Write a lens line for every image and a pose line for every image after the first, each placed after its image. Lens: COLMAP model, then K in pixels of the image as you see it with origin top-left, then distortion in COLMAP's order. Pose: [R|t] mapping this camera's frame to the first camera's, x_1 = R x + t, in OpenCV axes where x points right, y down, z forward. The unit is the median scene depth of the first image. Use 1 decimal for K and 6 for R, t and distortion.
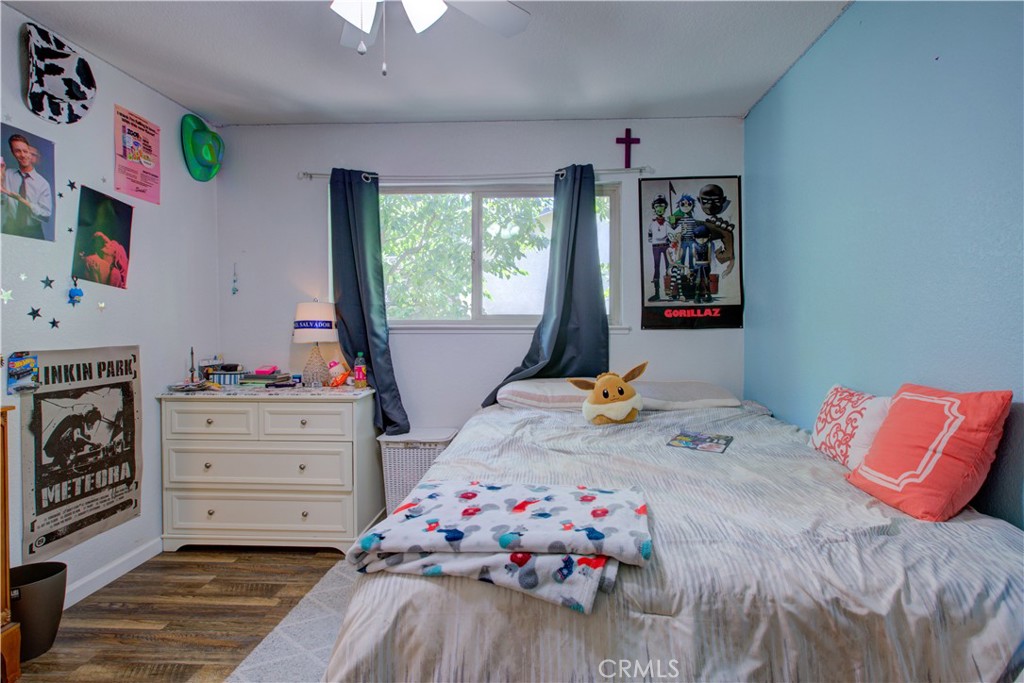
lens RADIAL K [[468.2, 0, 515.3], [0, 468.2, 325.2], [0, 0, 1]] dist [-0.008846, 0.000341]
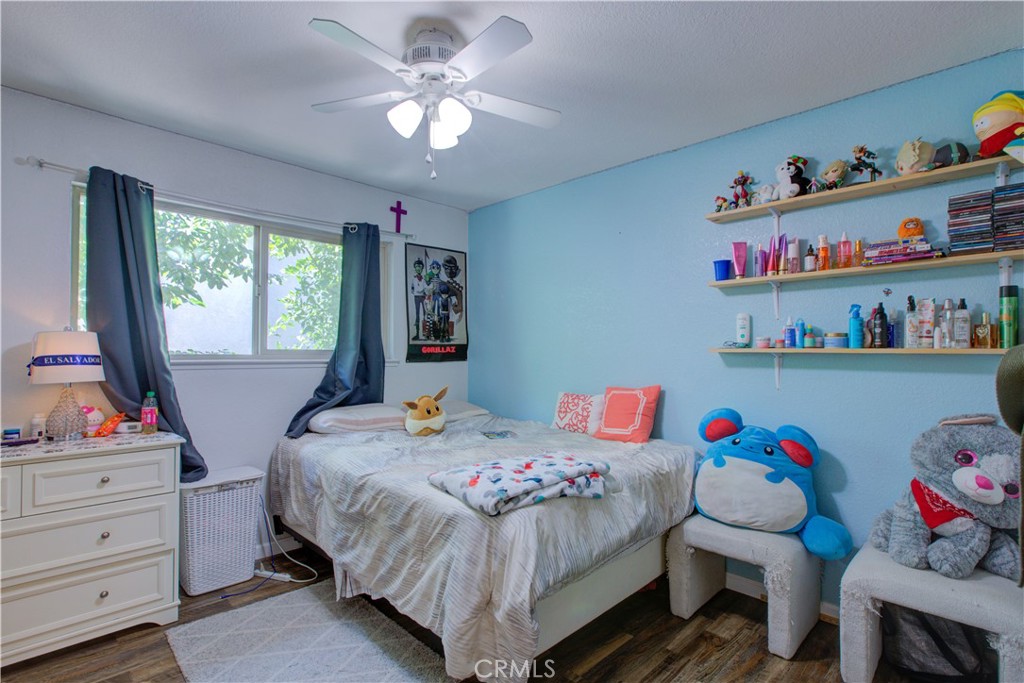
lens RADIAL K [[476.0, 0, 470.3], [0, 476.0, 348.8], [0, 0, 1]] dist [-0.001290, 0.000366]
pose [[0.718862, 0.010164, 0.695079, -0.502140], [0.004432, 0.999806, -0.019203, -0.002082], [-0.695139, 0.016885, 0.718677, -0.036694]]
